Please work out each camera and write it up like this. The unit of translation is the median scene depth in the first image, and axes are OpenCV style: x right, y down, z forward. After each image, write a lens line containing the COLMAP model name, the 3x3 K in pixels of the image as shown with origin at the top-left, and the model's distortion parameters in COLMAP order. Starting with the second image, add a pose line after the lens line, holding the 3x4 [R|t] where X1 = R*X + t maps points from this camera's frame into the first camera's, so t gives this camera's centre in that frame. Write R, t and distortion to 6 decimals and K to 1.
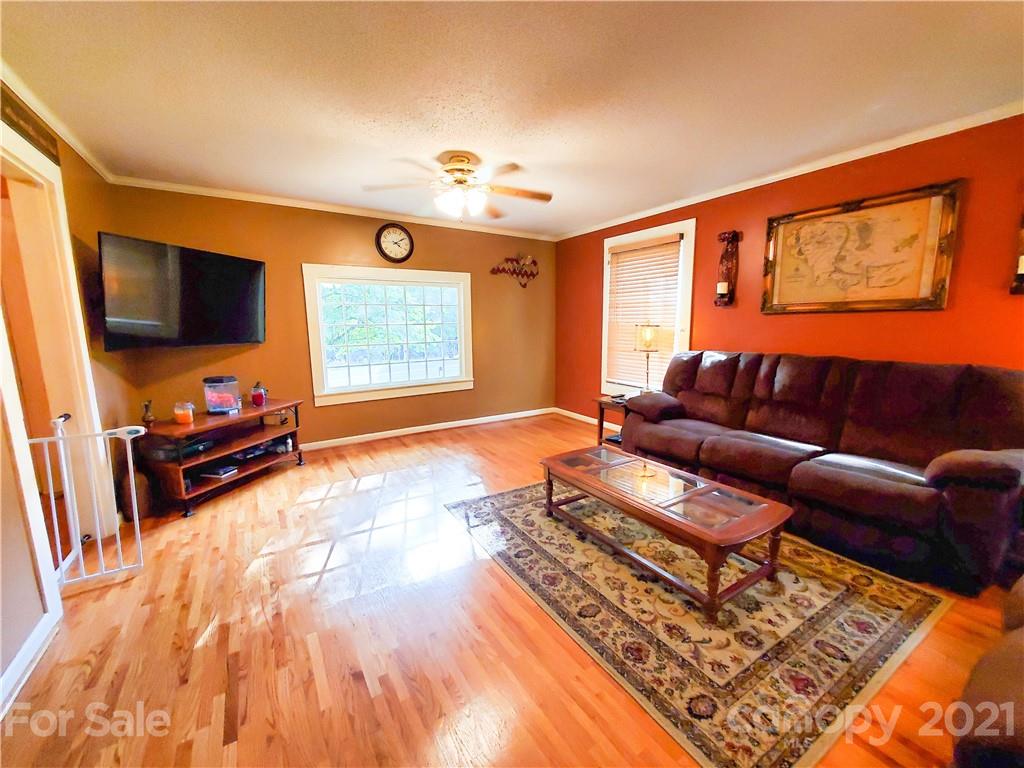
lens RADIAL K [[403.3, 0, 517.5], [0, 403.3, 380.4], [0, 0, 1]] dist [-0.000168, -0.001743]
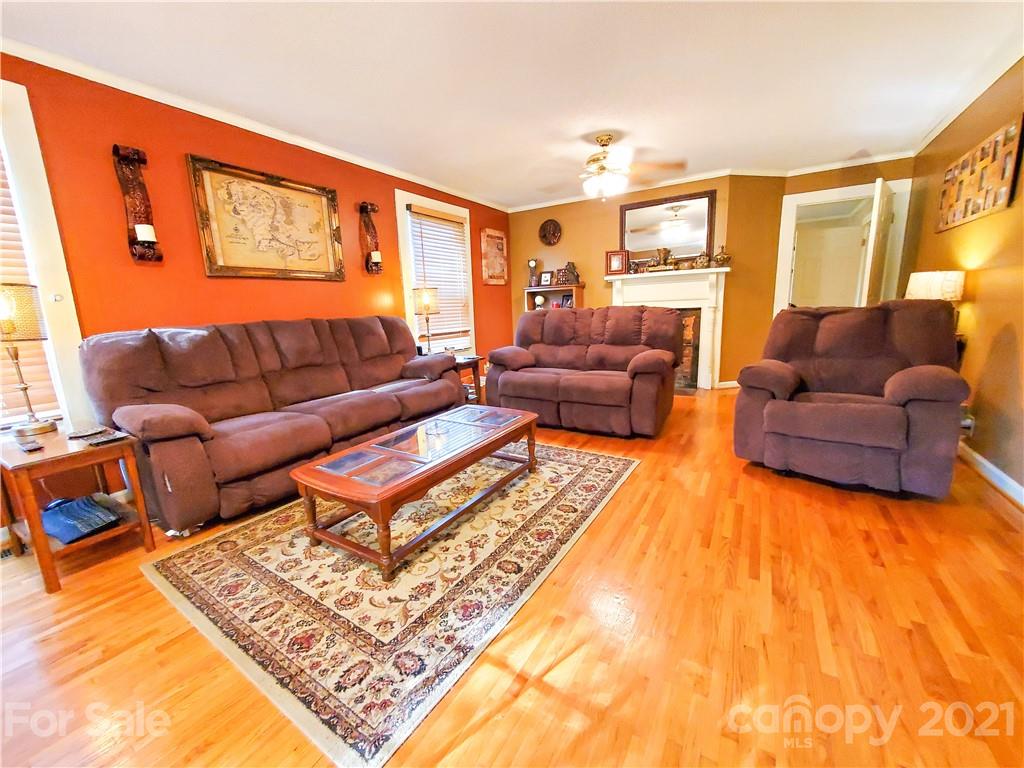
lens RADIAL K [[403.3, 0, 518.5], [0, 403.3, 381.0], [0, 0, 1]] dist [-0.000168, -0.001743]
pose [[-0.435690, -0.140319, 0.889092, -0.556423], [0.167654, 0.957837, 0.233325, -0.064354], [-0.884345, 0.250717, -0.393795, 1.097169]]
